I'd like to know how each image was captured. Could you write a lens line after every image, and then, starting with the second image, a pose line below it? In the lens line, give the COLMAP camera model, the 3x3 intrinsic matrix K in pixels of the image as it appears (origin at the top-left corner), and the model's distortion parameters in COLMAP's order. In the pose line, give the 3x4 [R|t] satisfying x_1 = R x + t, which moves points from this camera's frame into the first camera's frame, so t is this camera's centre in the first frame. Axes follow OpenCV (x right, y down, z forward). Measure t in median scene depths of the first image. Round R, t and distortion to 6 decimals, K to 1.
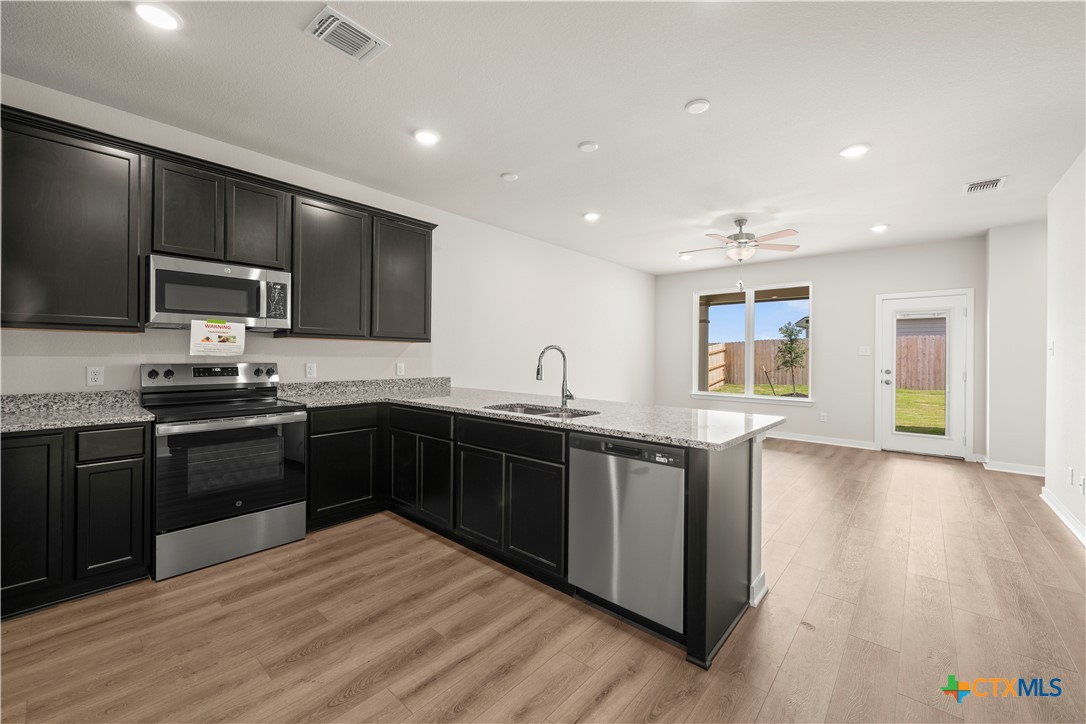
lens RADIAL K [[426.8, 0, 539.2], [0, 426.8, 353.0], [0, 0, 1]] dist [-0.015516, -0.000139]
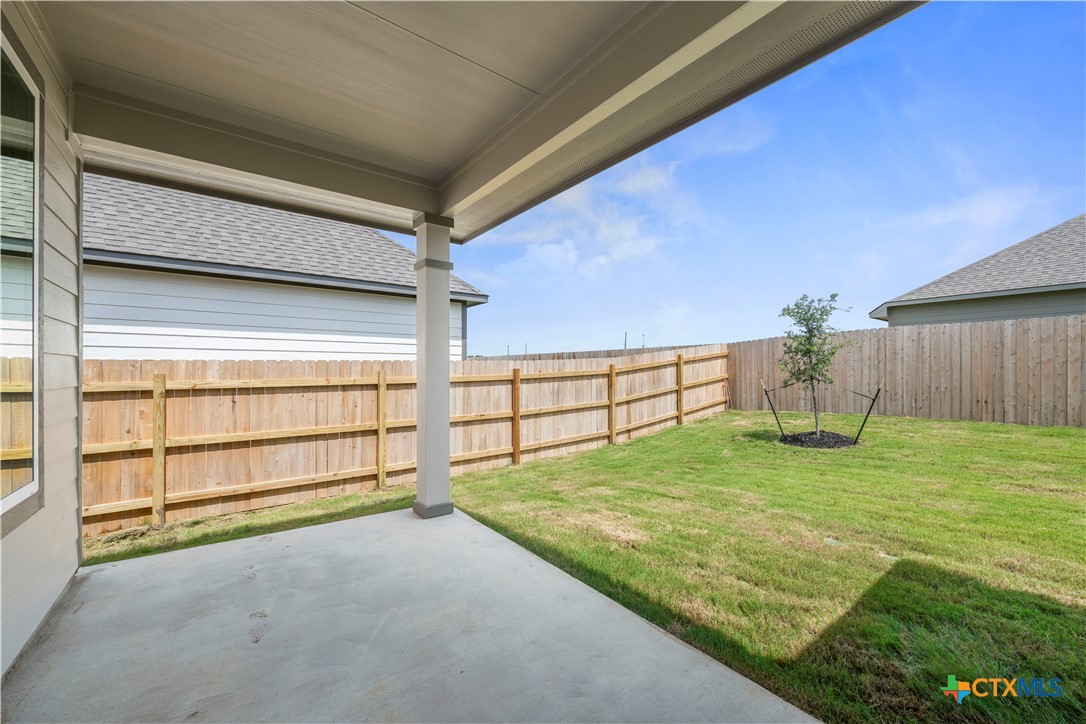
lens RADIAL K [[429.1, 0, 547.2], [0, 429.1, 367.9], [0, 0, 1]] dist [-0.000758, -0.000074]
pose [[0.982869, -0.011451, -0.183949, 0.908894], [0.010907, 0.999933, -0.003968, 0.036160], [0.183982, 0.001893, 0.982928, 1.022581]]
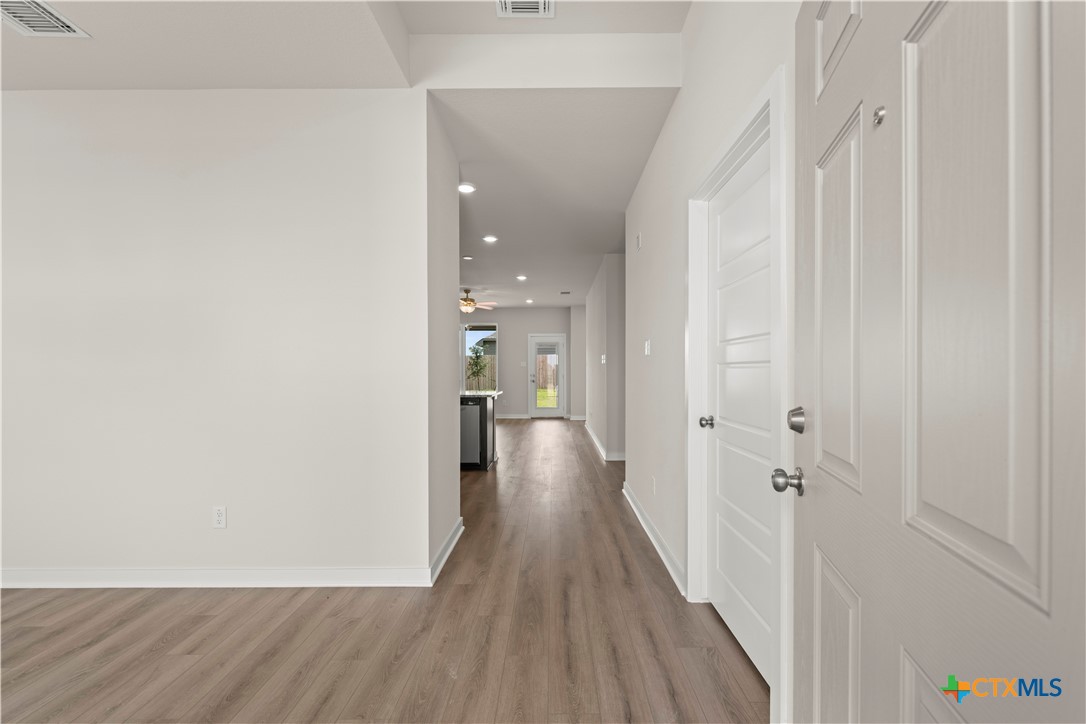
lens RADIAL K [[429.1, 0, 547.2], [0, 429.1, 367.9], [0, 0, 1]] dist [-0.000758, -0.000074]
pose [[0.748428, -0.010714, 0.663130, -0.376426], [0.009502, 0.999940, 0.005432, 0.002430], [-0.663148, 0.002236, 0.748485, -0.449096]]
